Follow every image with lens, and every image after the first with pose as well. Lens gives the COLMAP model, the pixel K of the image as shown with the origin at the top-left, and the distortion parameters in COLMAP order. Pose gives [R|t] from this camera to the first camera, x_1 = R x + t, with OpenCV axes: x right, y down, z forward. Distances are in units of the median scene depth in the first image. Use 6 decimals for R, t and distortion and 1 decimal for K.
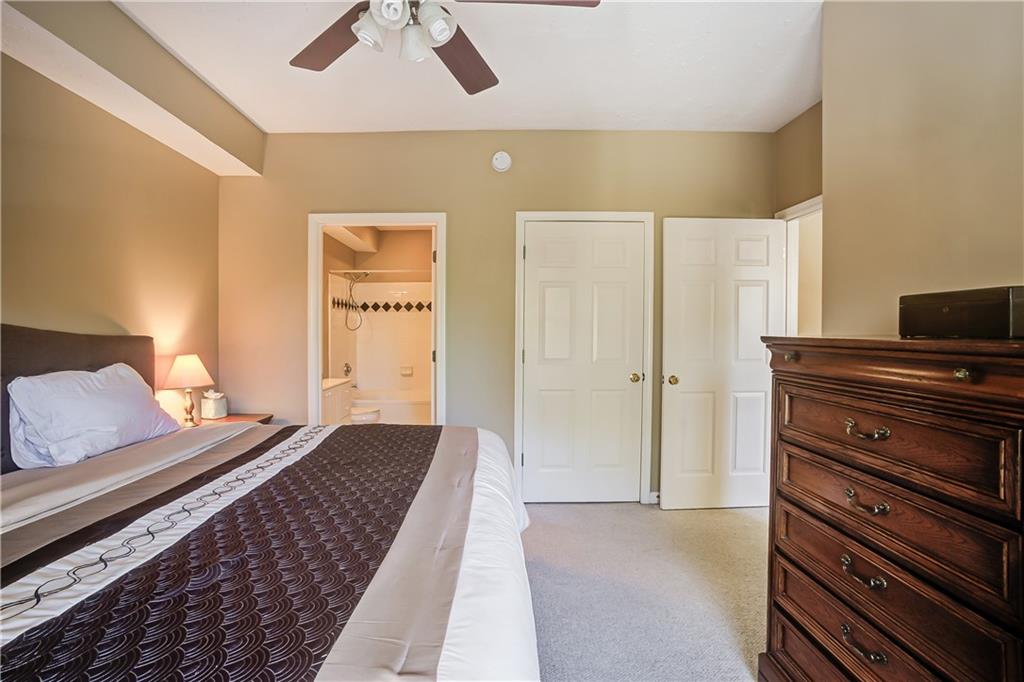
lens RADIAL K [[461.6, 0, 507.5], [0, 461.6, 329.7], [0, 0, 1]] dist [-0.075034, 0.018531]
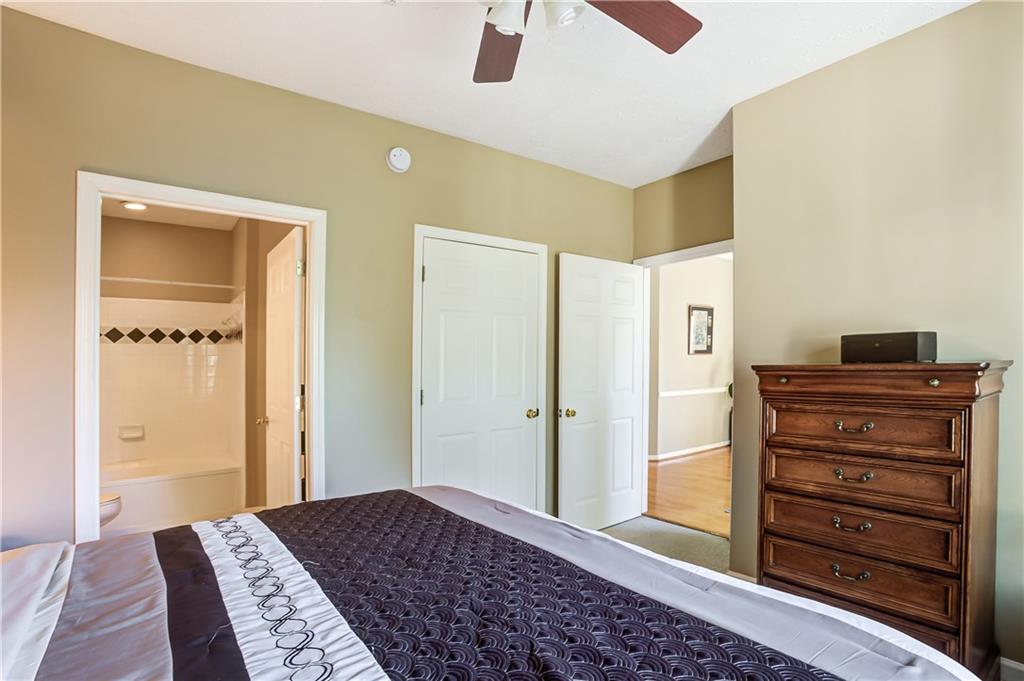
lens RADIAL K [[525.0, 0, 513.4], [0, 525.0, 367.0], [0, 0, 1]] dist [-0.077197, 0.000810]
pose [[0.776967, -0.016961, 0.629313, -0.848627], [0.017900, 0.999828, 0.004847, 0.000763], [-0.629287, 0.007499, 0.777137, 0.304426]]
